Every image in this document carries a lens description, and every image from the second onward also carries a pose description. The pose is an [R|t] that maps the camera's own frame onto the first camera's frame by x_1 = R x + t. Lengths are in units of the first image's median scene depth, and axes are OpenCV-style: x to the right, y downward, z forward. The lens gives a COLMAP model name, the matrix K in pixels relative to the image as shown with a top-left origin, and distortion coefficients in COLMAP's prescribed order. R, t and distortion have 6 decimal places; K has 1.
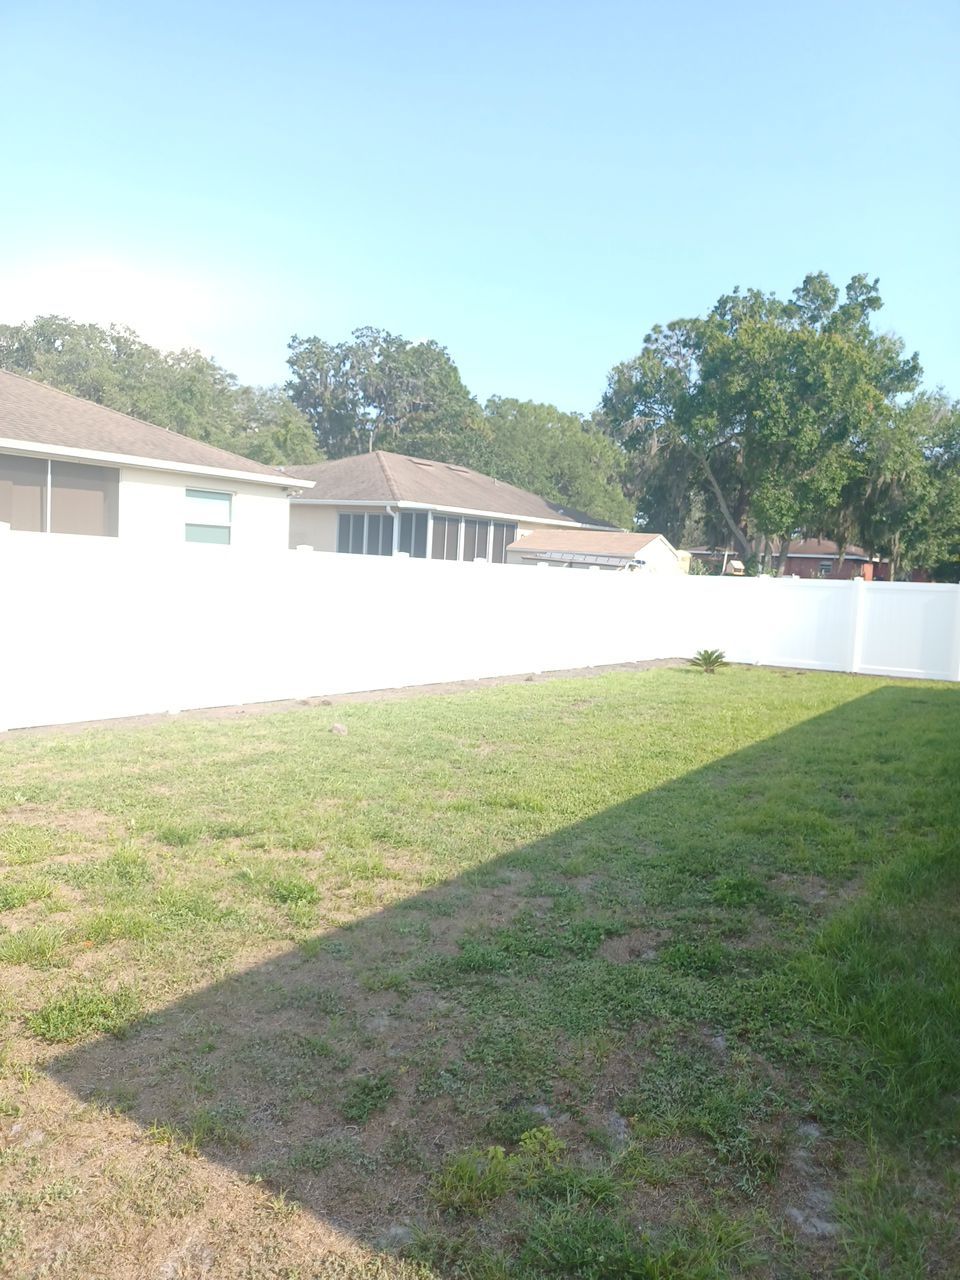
lens RADIAL K [[922.5, 0, 470.6], [0, 922.5, 643.6], [0, 0, 1]] dist [0.037511, -0.047394]
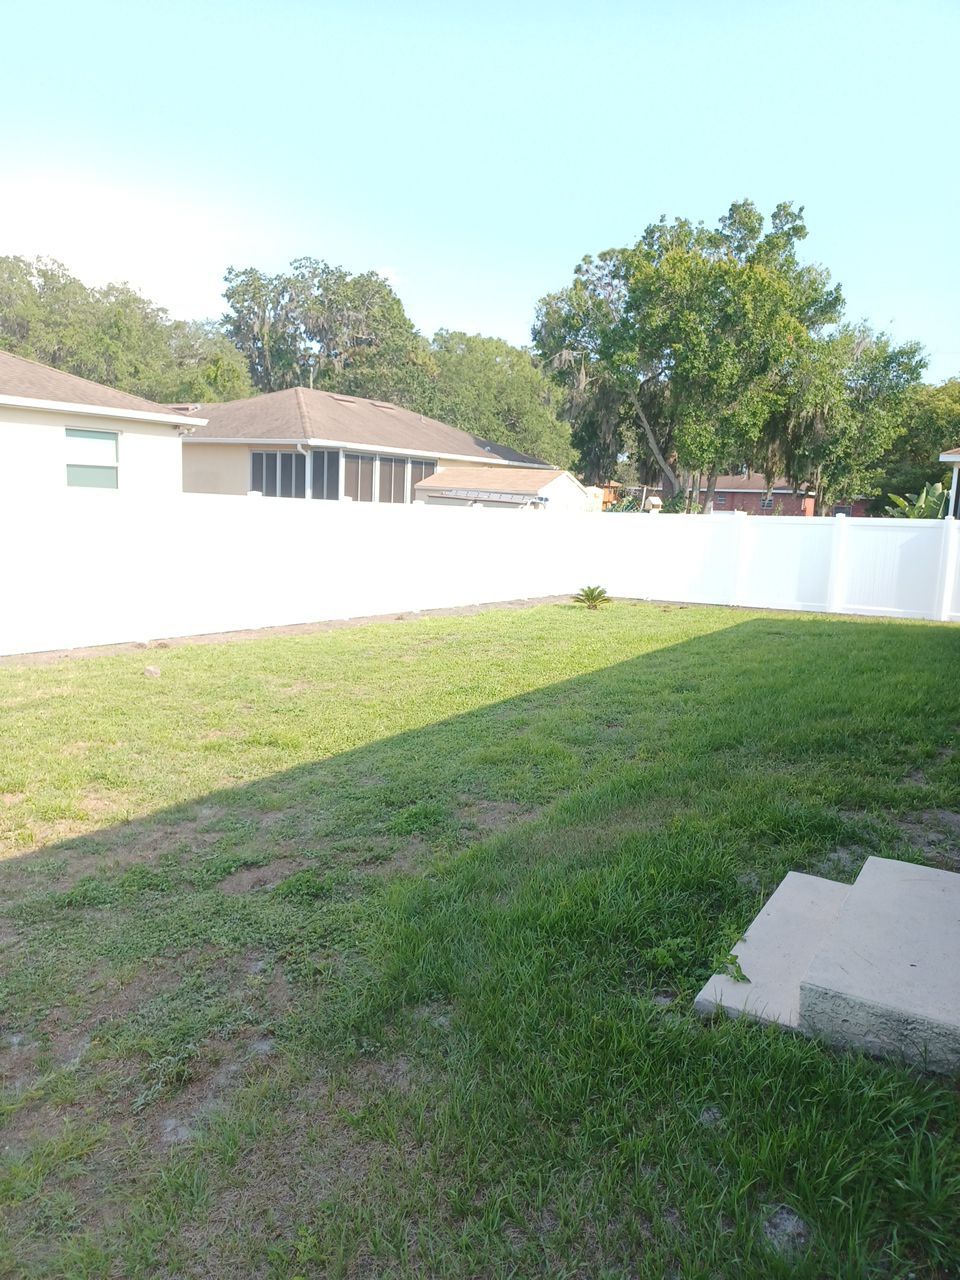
lens RADIAL K [[922.5, 0, 479.5], [0, 922.5, 644.4], [0, 0, 1]] dist [0.037511, -0.047394]
pose [[0.998957, -0.019278, 0.041381, 0.051468], [0.016527, 0.997694, 0.065824, 0.001174], [-0.042554, -0.065071, 0.996973, -0.001268]]
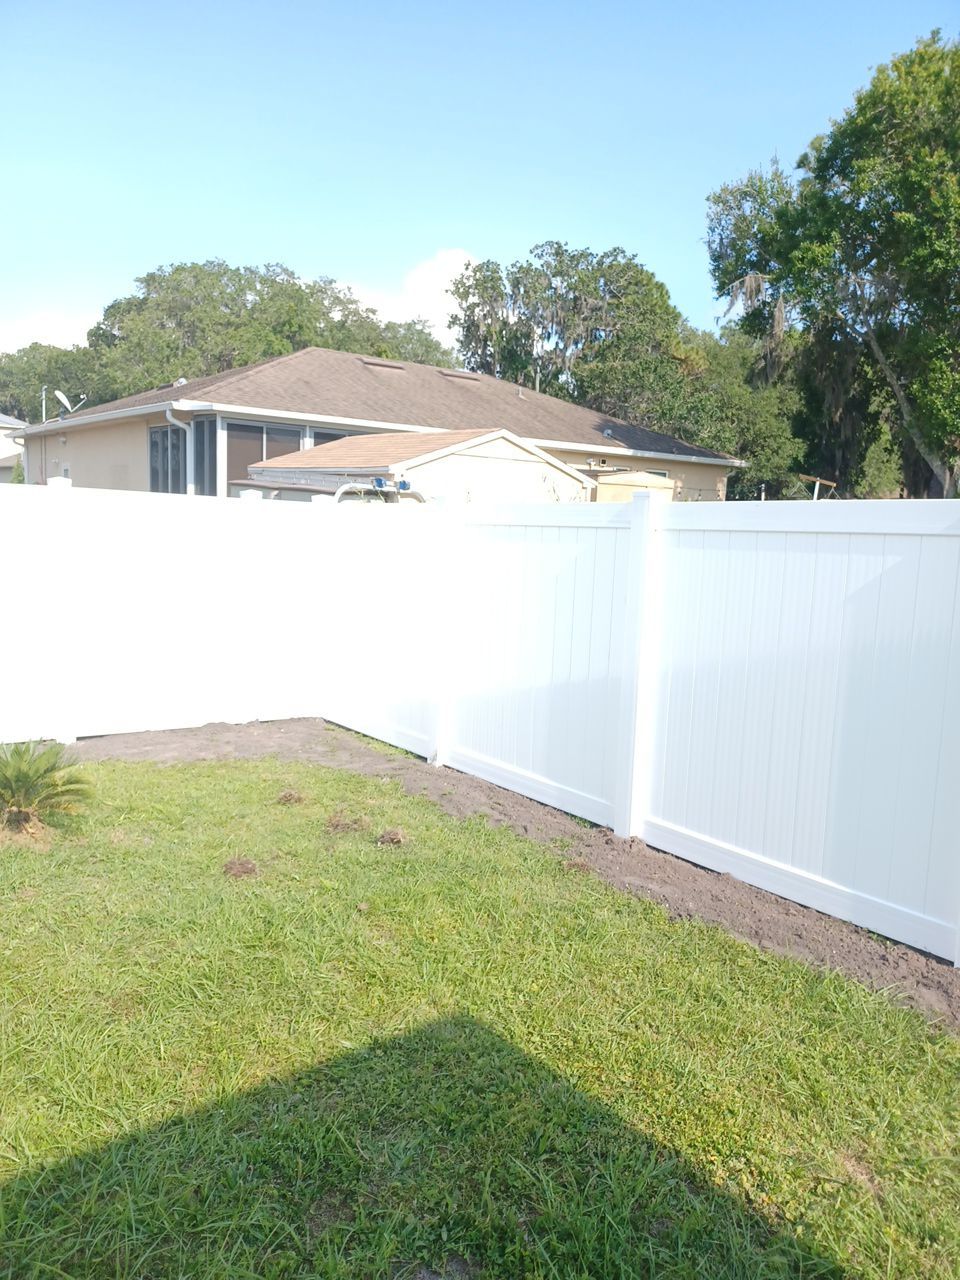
lens RADIAL K [[922.5, 0, 478.0], [0, 922.5, 637.1], [0, 0, 1]] dist [0.037511, -0.047394]
pose [[0.942503, 0.034781, -0.332382, 0.276198], [-0.027295, 0.999258, 0.027167, -0.020366], [0.333080, -0.016532, 0.942754, 0.439589]]
